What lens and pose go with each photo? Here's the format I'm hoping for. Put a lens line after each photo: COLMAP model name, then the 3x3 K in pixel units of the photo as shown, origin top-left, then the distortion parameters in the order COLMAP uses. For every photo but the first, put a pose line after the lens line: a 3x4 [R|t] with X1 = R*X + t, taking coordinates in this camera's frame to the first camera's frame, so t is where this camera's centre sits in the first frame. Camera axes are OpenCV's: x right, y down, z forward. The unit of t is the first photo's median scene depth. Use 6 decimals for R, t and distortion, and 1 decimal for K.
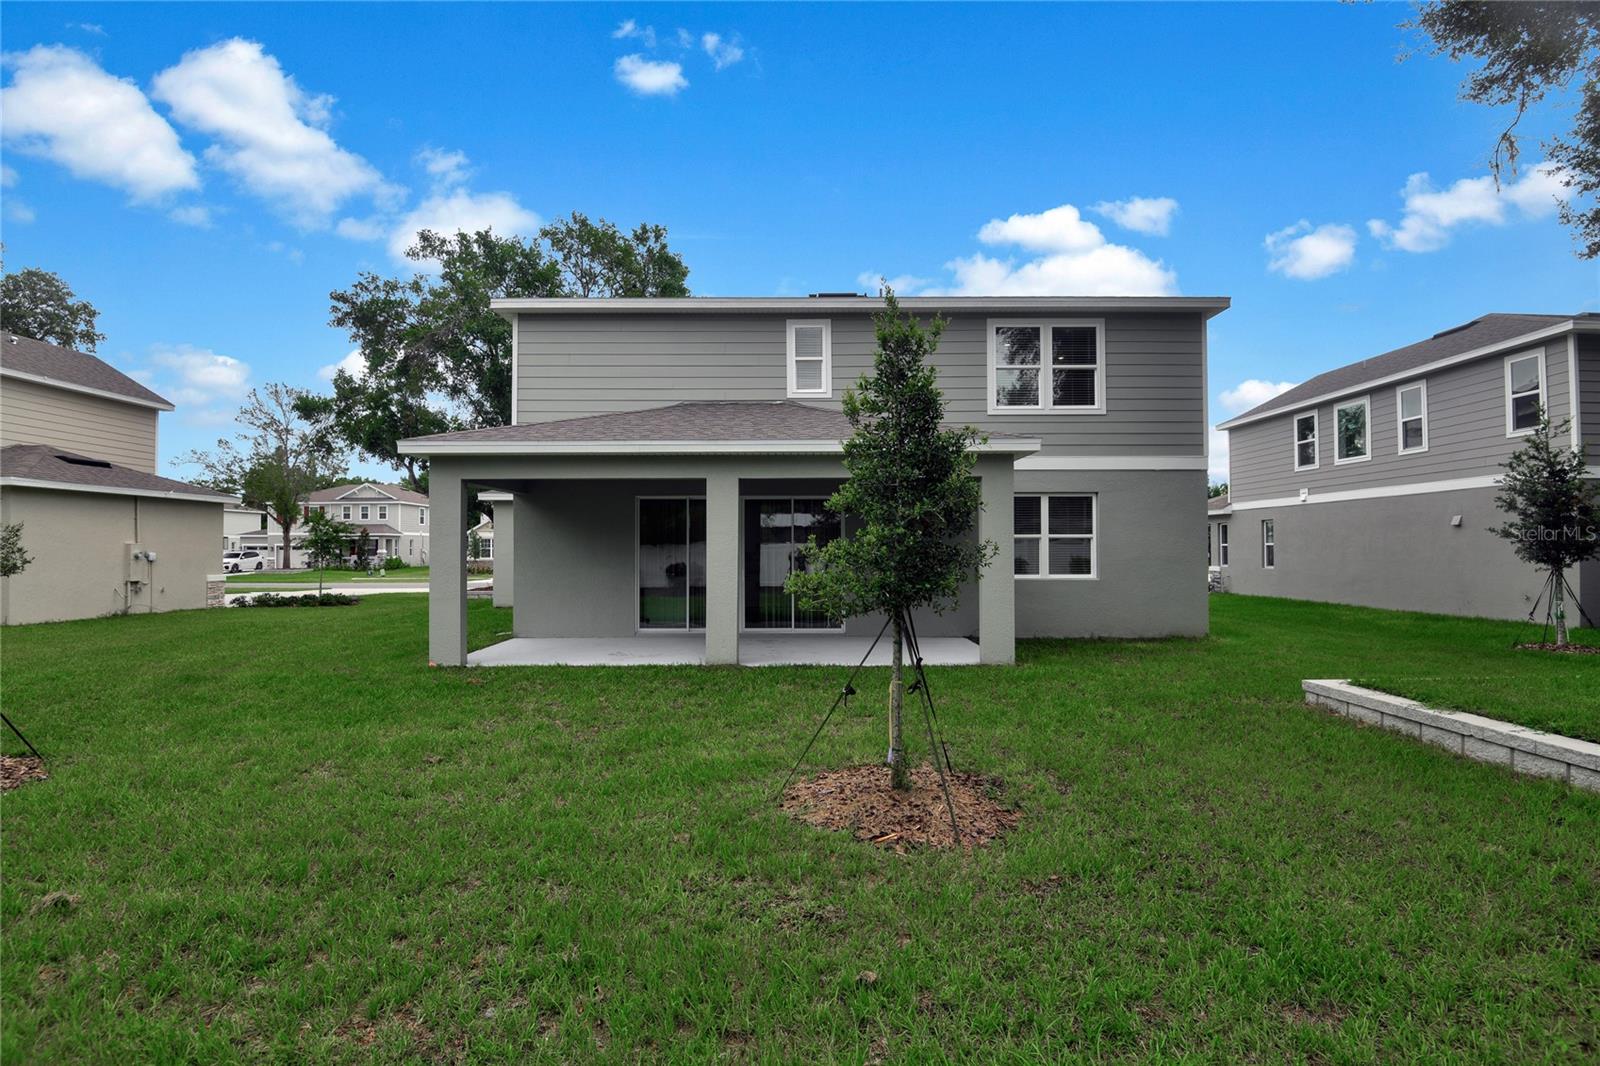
lens RADIAL K [[753.5, 0, 798.9], [0, 753.5, 546.0], [0, 0, 1]] dist [-0.036380, -0.002479]
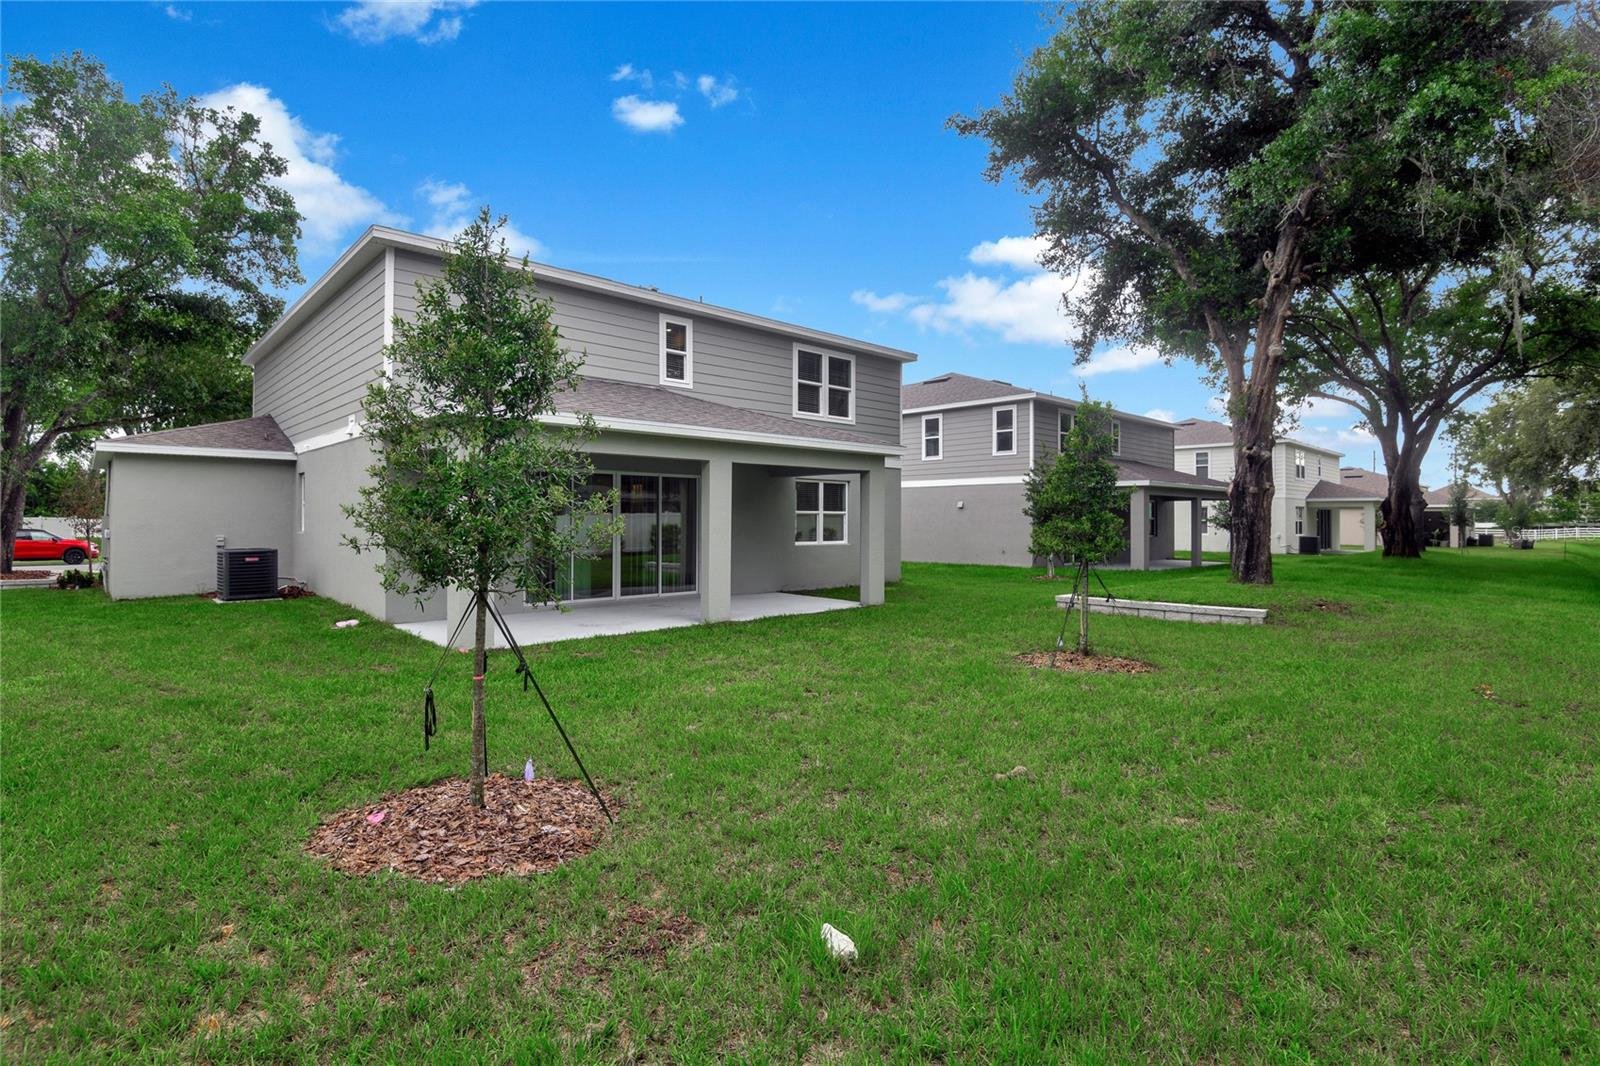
lens RADIAL K [[753.5, 0, 796.7], [0, 753.5, 527.2], [0, 0, 1]] dist [-0.036380, -0.002479]
pose [[0.733457, -0.000755, 0.679735, -0.615831], [-0.009865, 0.999882, 0.011755, -0.002380], [-0.679664, -0.015328, 0.733364, 0.051180]]
